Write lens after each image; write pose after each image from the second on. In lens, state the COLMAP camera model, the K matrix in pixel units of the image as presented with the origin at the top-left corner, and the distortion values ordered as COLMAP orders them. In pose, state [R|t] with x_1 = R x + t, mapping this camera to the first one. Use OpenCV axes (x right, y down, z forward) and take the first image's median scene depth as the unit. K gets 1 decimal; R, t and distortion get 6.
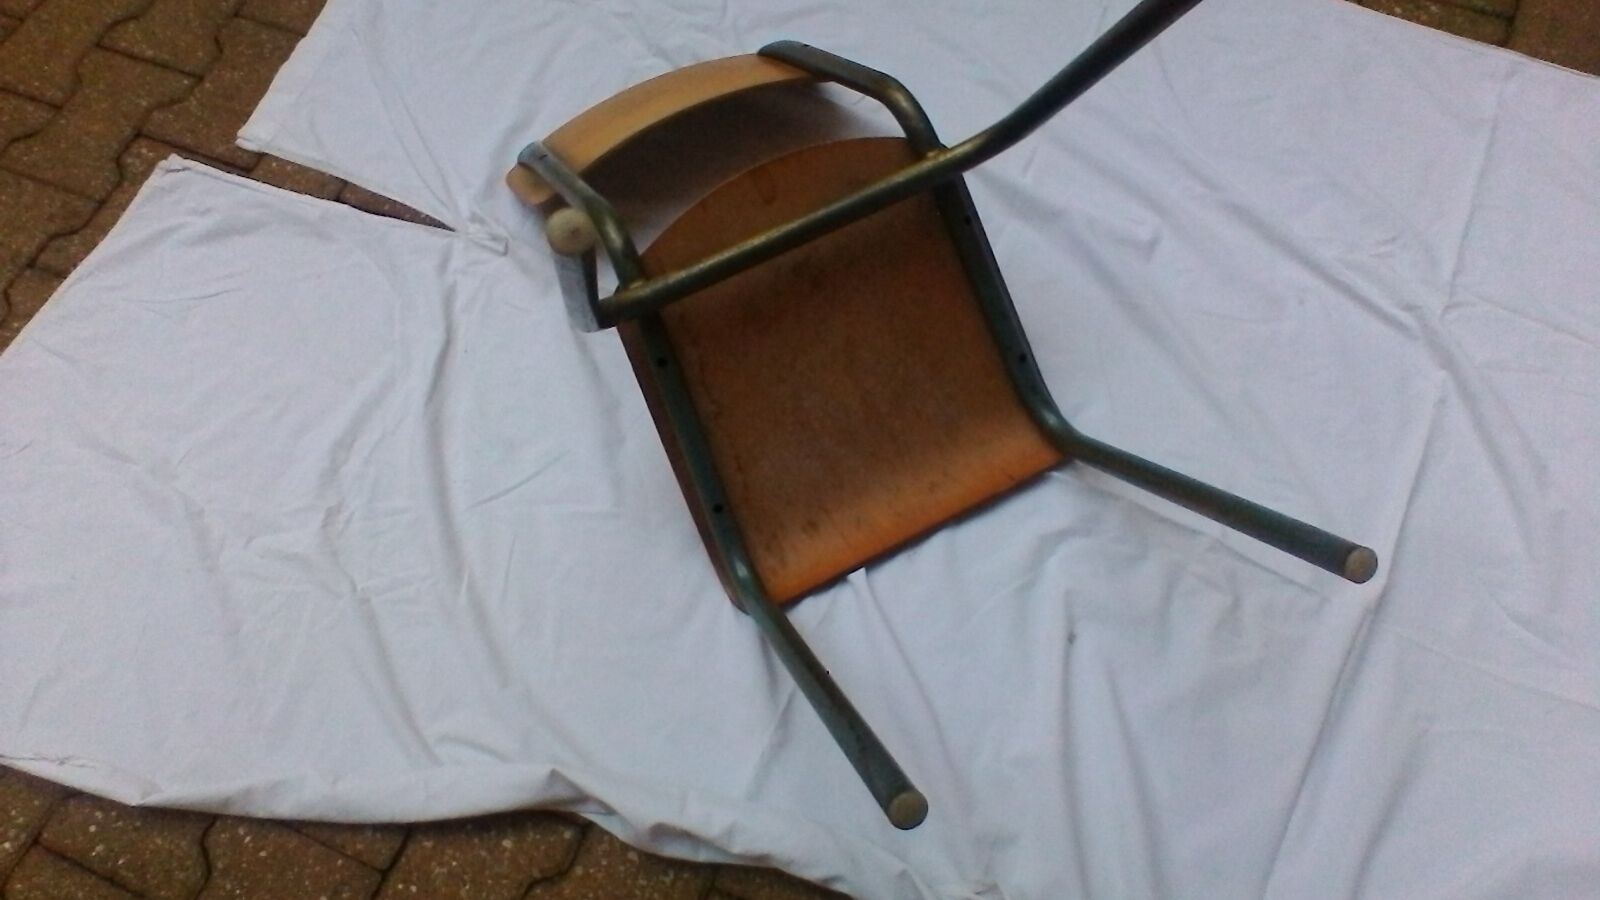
lens RADIAL K [[1231.9, 0, 800.0], [0, 1231.9, 450.0], [0, 0, 1]] dist [-0.025449, -0.003853]
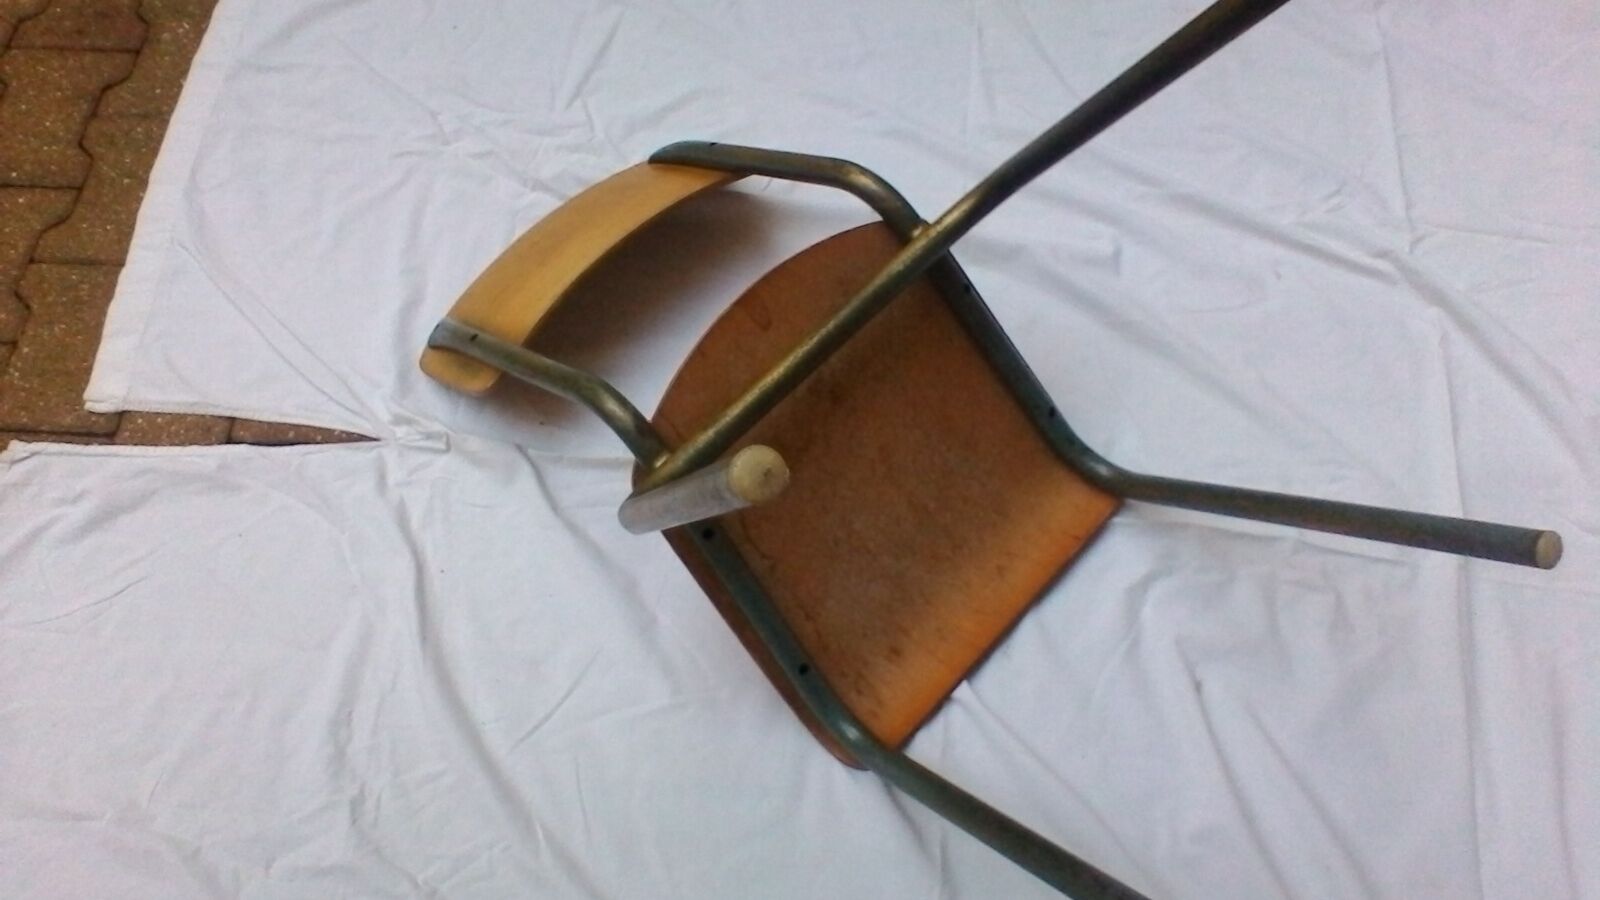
lens RADIAL K [[1231.9, 0, 800.0], [0, 1231.9, 450.0], [0, 0, 1]] dist [-0.025449, -0.003853]
pose [[0.948399, -0.276435, 0.155314, -0.146624], [0.279922, 0.960023, -0.000605, -0.094668], [-0.148938, 0.044050, 0.987865, 0.095936]]
